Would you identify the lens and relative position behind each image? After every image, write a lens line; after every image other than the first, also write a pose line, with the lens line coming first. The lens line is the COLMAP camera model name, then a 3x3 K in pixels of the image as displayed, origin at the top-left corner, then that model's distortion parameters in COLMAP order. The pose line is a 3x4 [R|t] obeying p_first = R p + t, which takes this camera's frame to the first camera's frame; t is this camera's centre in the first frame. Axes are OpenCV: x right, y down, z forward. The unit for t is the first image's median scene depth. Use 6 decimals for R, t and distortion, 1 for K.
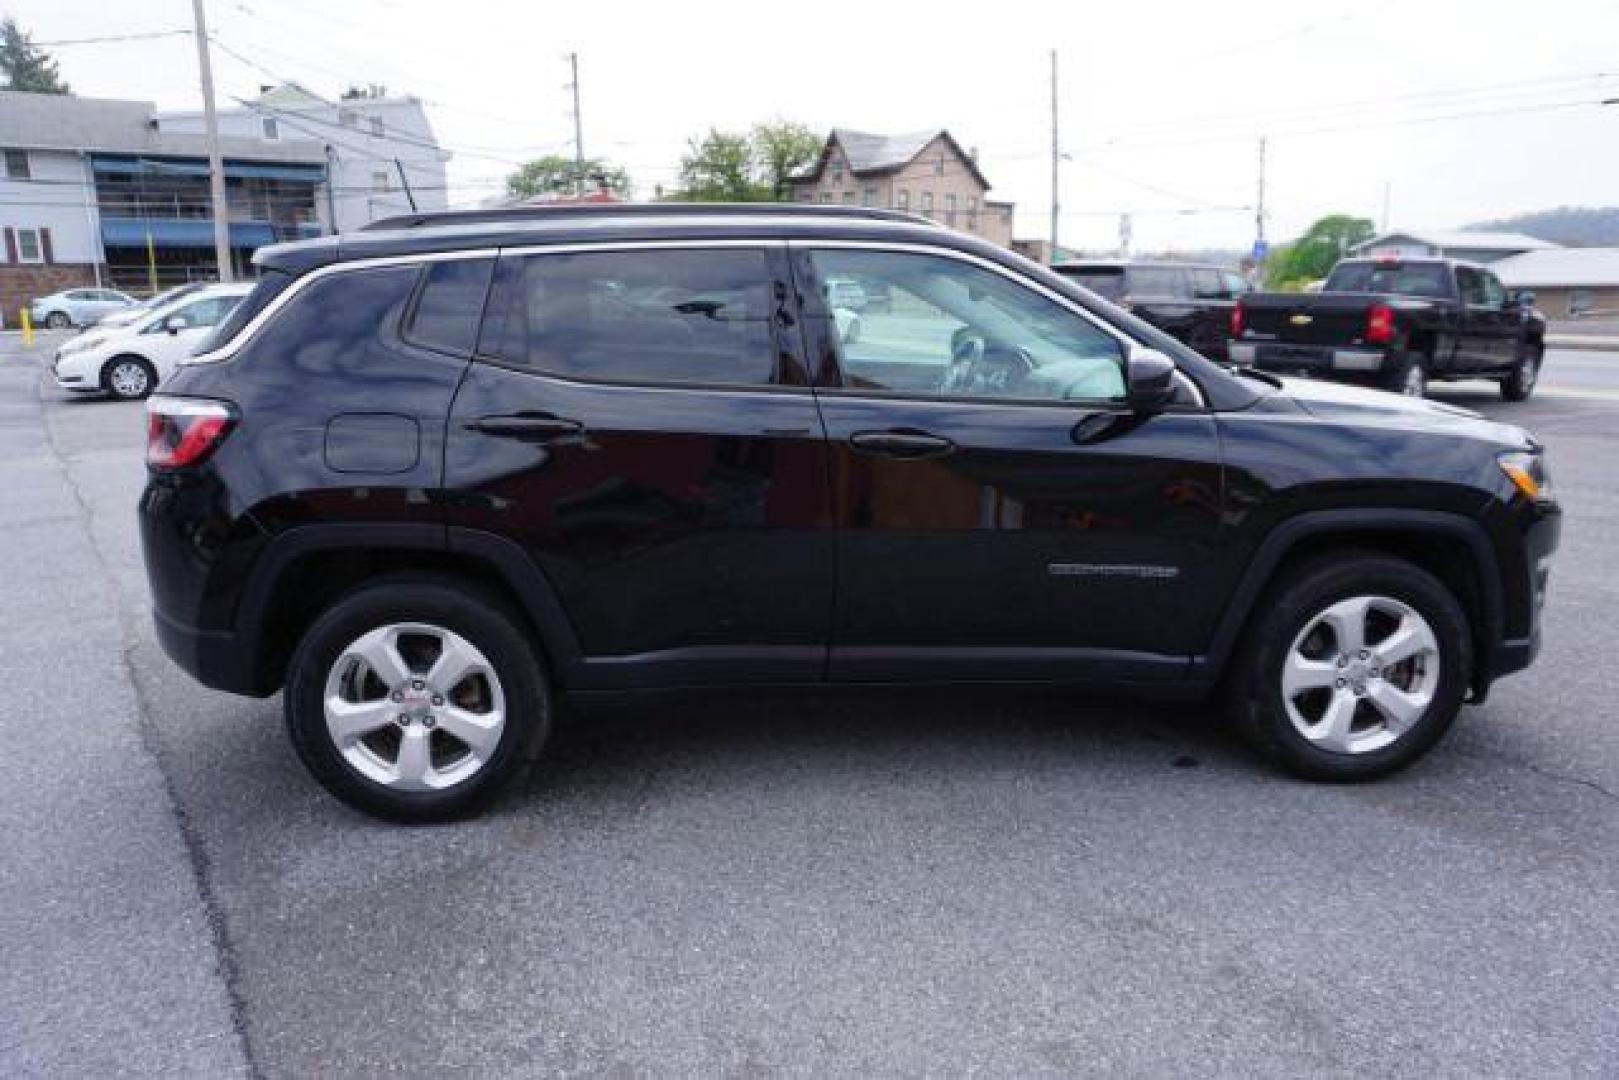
lens RADIAL K [[1085.1, 0, 797.7], [0, 1085.1, 539.3], [0, 0, 1]] dist [-0.046122, 0.031733]
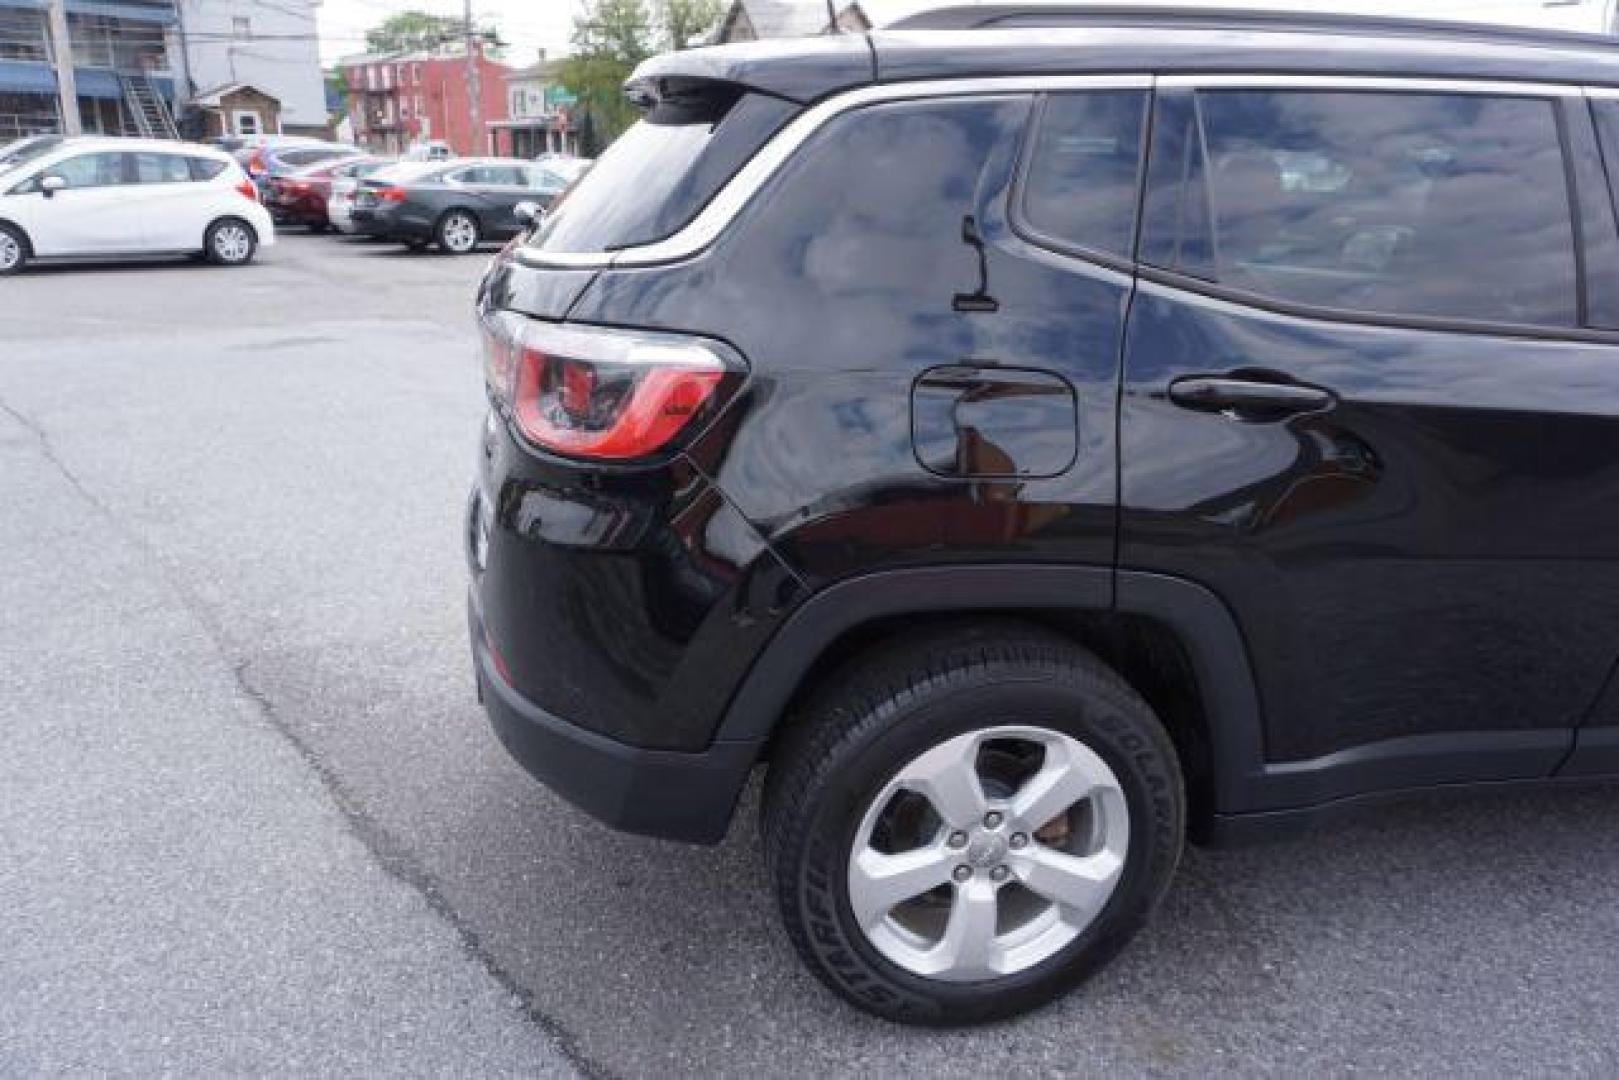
lens RADIAL K [[1076.0, 0, 805.8], [0, 1076.0, 534.8], [0, 0, 1]] dist [-0.040690, 0.030737]
pose [[0.992685, -0.007351, 0.120506, -0.100916], [-0.005005, 0.994781, 0.101911, -0.015951], [-0.120626, -0.101769, 0.987468, 0.083735]]
